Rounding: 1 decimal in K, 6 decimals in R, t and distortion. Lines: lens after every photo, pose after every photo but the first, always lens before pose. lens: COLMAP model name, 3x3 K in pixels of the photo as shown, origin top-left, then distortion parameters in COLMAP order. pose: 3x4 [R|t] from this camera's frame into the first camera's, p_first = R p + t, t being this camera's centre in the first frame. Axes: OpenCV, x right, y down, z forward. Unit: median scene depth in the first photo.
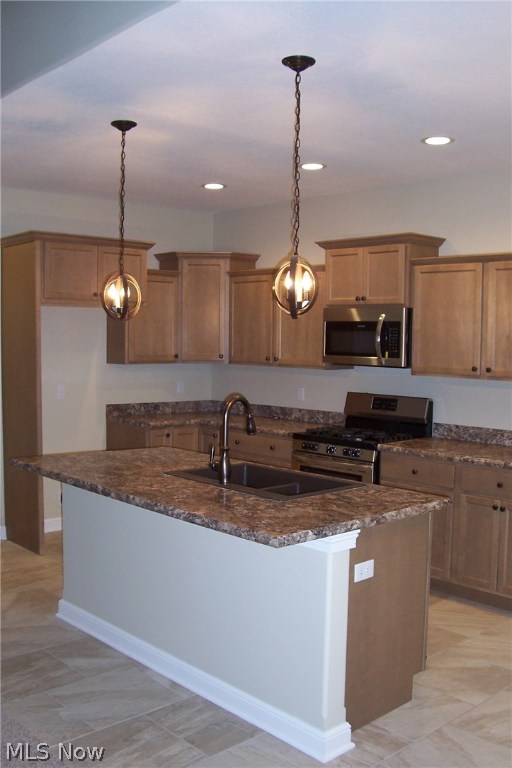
lens RADIAL K [[777.5, 0, 258.4], [0, 777.5, 397.2], [0, 0, 1]] dist [-0.187703, 0.190931]
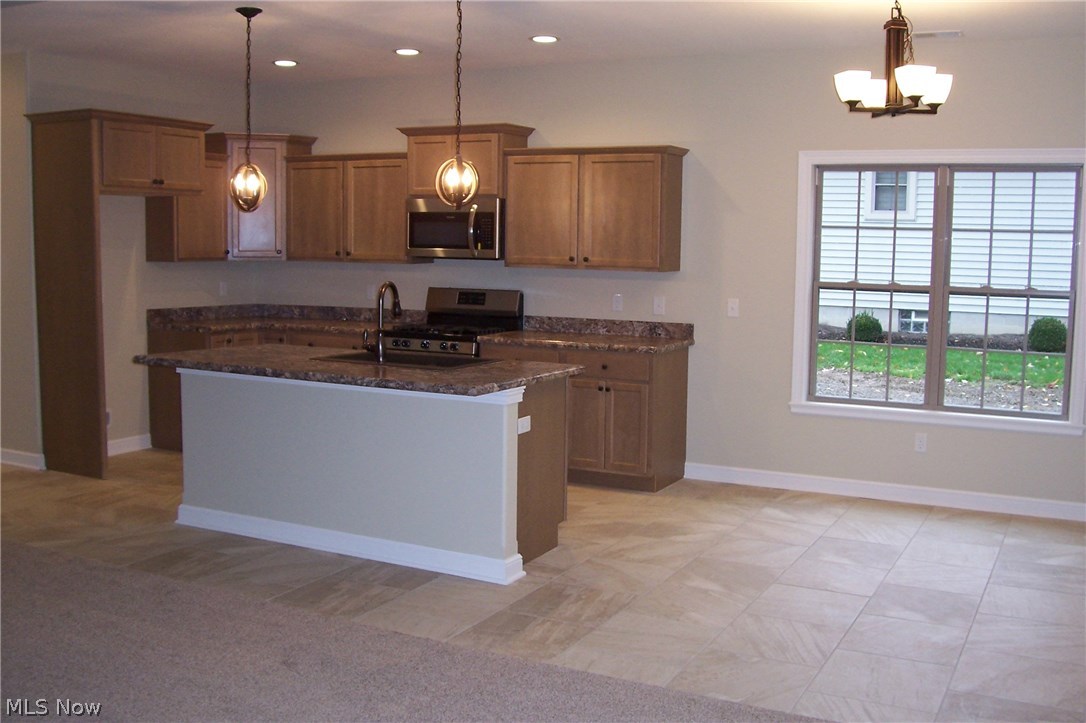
lens RADIAL K [[1099.4, 0, 549.0], [0, 1099.4, 360.9], [0, 0, 1]] dist [-0.187703, 0.190931]
pose [[0.940446, -0.037261, 0.337896, -0.233100], [0.024570, 0.998826, 0.041761, 0.035327], [-0.339055, -0.030972, 0.940257, -0.351737]]
